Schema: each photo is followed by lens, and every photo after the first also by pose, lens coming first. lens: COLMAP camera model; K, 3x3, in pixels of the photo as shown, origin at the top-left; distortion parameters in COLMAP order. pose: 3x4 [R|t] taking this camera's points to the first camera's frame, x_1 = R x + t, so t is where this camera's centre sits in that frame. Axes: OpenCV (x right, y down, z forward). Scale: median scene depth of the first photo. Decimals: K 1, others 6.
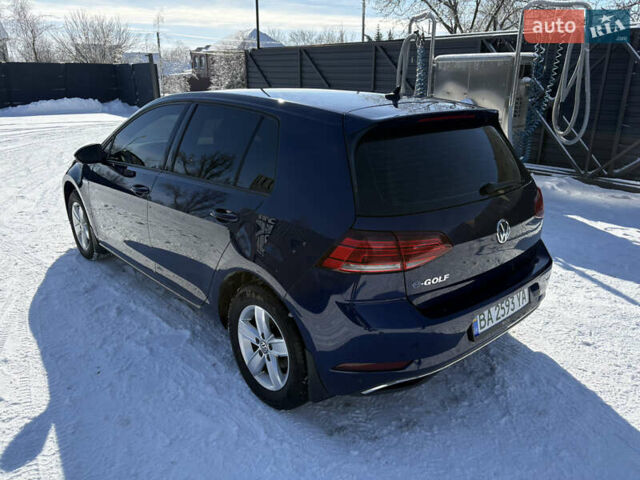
lens RADIAL K [[494.5, 0, 320.0], [0, 494.5, 240.0], [0, 0, 1]] dist [0.008329, -0.000030]
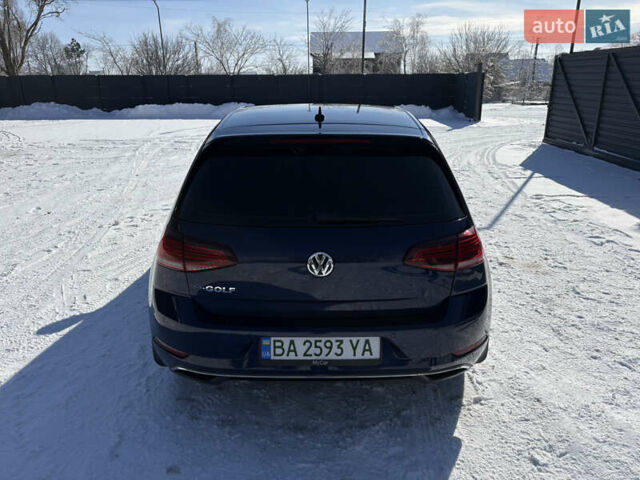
lens RADIAL K [[482.2, 0, 320.0], [0, 482.2, 240.0], [0, 0, 1]] dist [0.062007, -0.000636]
pose [[0.751450, 0.204738, -0.627220, 0.813359], [-0.210228, 0.975387, 0.066520, -0.108686], [0.625401, 0.081873, 0.775996, 0.250990]]
